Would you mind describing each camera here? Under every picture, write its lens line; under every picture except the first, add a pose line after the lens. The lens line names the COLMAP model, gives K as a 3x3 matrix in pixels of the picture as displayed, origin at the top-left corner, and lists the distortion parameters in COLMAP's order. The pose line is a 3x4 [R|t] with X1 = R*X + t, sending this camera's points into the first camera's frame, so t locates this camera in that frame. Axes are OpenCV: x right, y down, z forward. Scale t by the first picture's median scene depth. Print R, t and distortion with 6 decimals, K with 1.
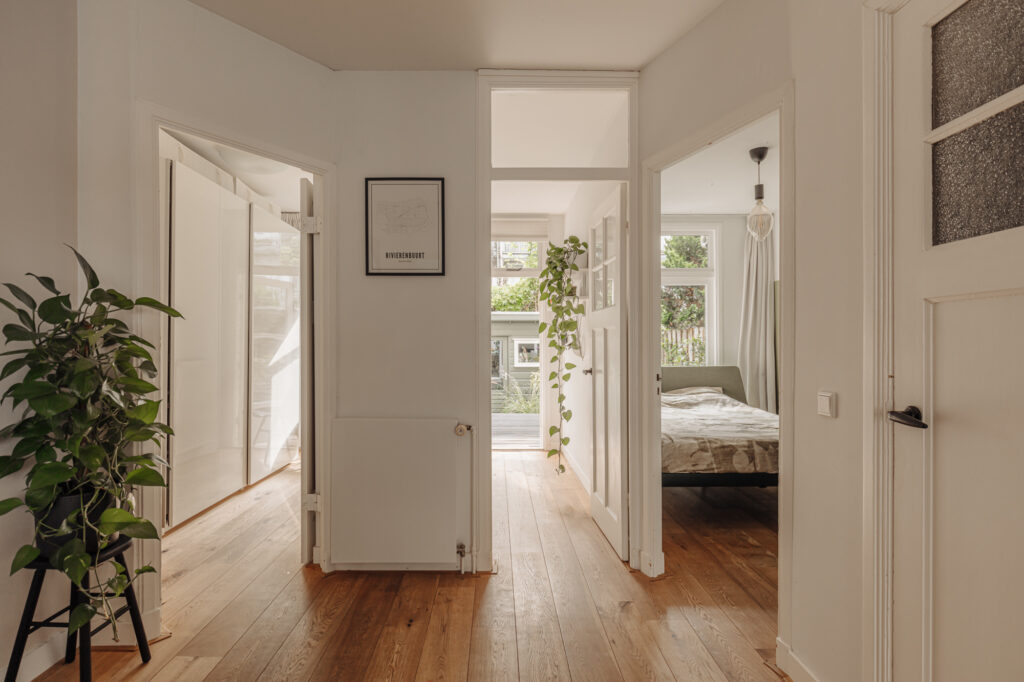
lens RADIAL K [[498.1, 0, 512.0], [0, 498.1, 341.0], [0, 0, 1]] dist [-0.023014, -0.000082]
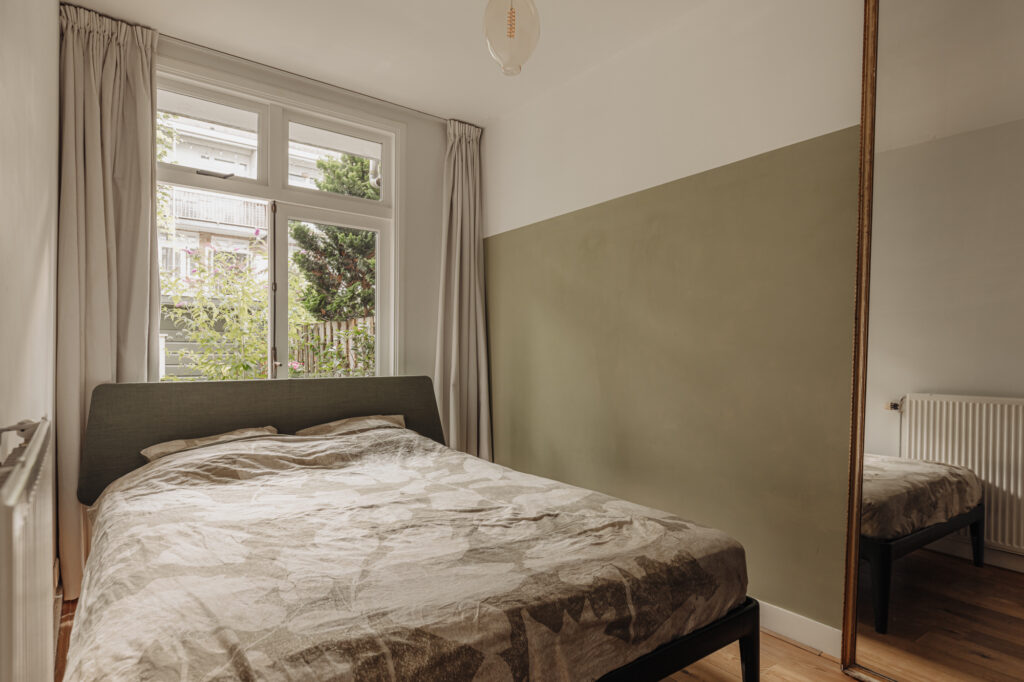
lens RADIAL K [[569.0, 0, 500.2], [0, 569.0, 356.8], [0, 0, 1]] dist [0.000926, -0.000485]
pose [[0.828577, 0.005551, 0.559848, 0.105360], [-0.015355, 0.999800, 0.012813, 0.012730], [-0.559665, -0.019213, 0.828496, 0.278355]]
